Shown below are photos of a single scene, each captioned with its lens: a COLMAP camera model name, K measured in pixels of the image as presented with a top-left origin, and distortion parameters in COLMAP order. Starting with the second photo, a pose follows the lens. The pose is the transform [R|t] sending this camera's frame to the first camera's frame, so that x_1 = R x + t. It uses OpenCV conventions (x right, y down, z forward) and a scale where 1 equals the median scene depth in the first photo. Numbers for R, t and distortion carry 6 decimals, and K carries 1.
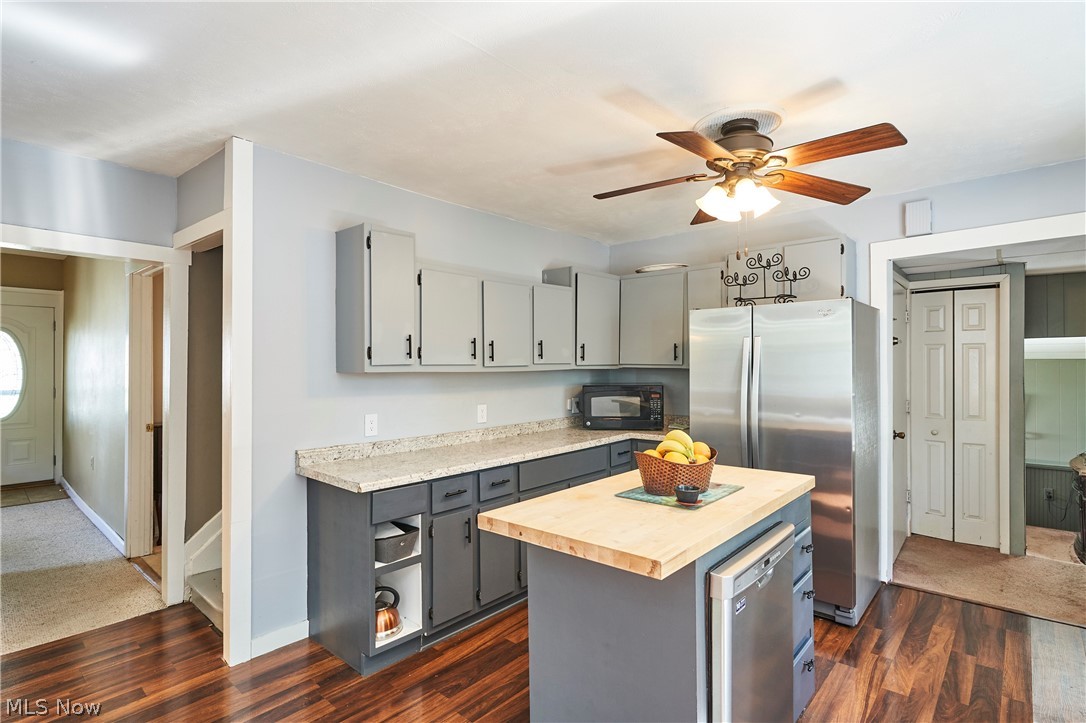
lens RADIAL K [[538.0, 0, 543.0], [0, 538.0, 361.5], [0, 0, 1]] dist [-0.003547, 0.000163]
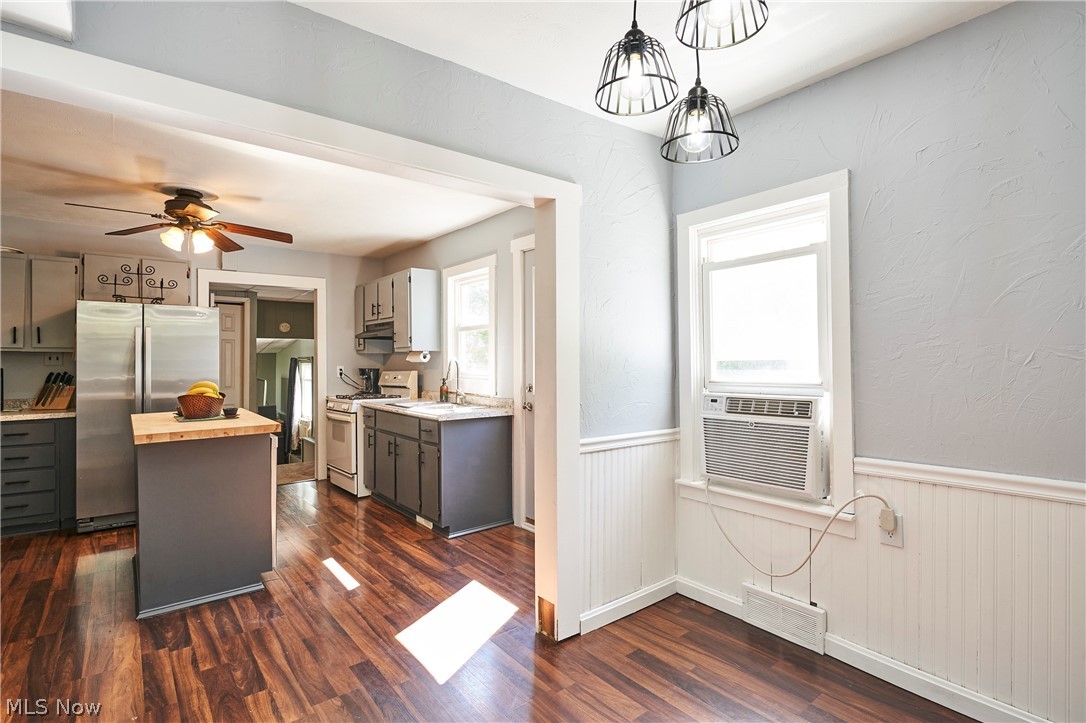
lens RADIAL K [[538.0, 0, 543.0], [0, 538.0, 361.5], [0, 0, 1]] dist [-0.003547, 0.000163]
pose [[0.171646, 0.004700, 0.985147, -0.744151], [-0.007854, 0.999963, -0.003402, 0.036776], [-0.985127, -0.007153, 0.171677, -0.209958]]
